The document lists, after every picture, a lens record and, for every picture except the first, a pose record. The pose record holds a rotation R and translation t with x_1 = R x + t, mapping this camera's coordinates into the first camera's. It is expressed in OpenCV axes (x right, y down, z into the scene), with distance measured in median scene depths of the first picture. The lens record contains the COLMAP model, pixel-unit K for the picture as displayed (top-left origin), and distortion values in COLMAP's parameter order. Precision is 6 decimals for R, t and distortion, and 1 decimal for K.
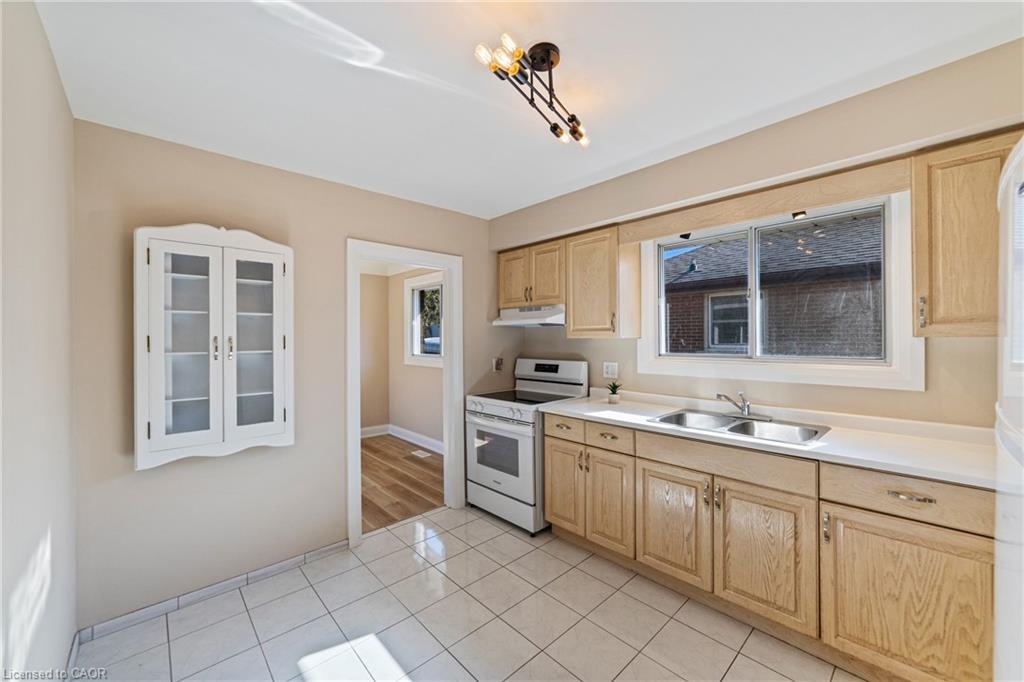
lens RADIAL K [[398.4, 0, 516.3], [0, 398.4, 340.3], [0, 0, 1]] dist [-0.003293, -0.000151]
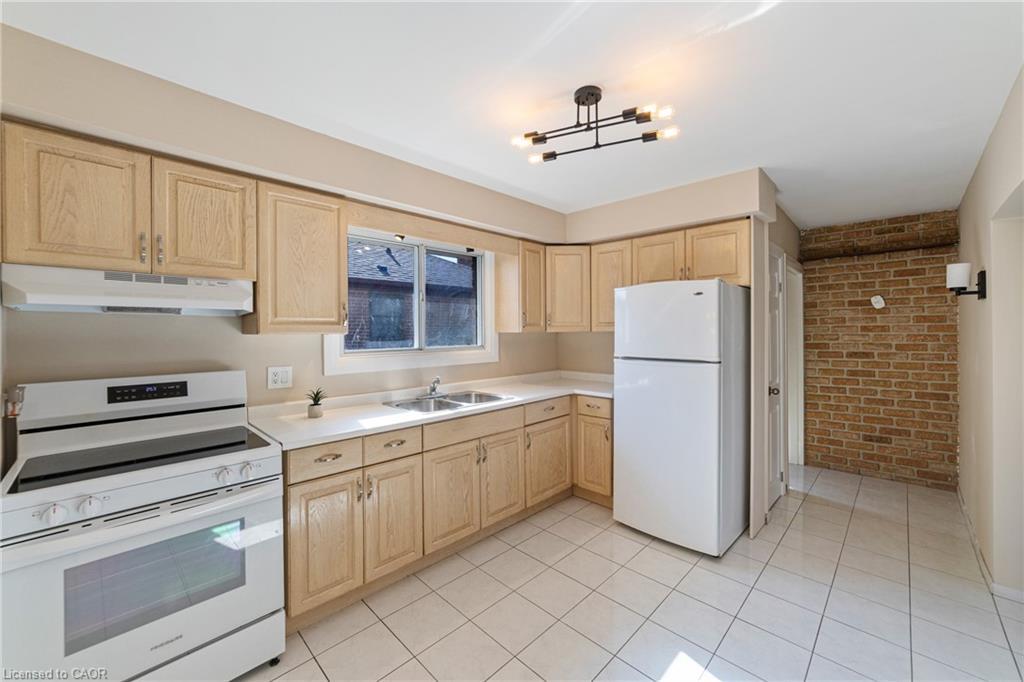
lens RADIAL K [[398.4, 0, 516.1], [0, 398.4, 333.0], [0, 0, 1]] dist [-0.003293, -0.000151]
pose [[-0.036863, 0.001783, 0.999319, -0.589764], [0.011713, 0.999930, -0.001352, -0.002694], [-0.999252, 0.011655, -0.036881, 0.666883]]
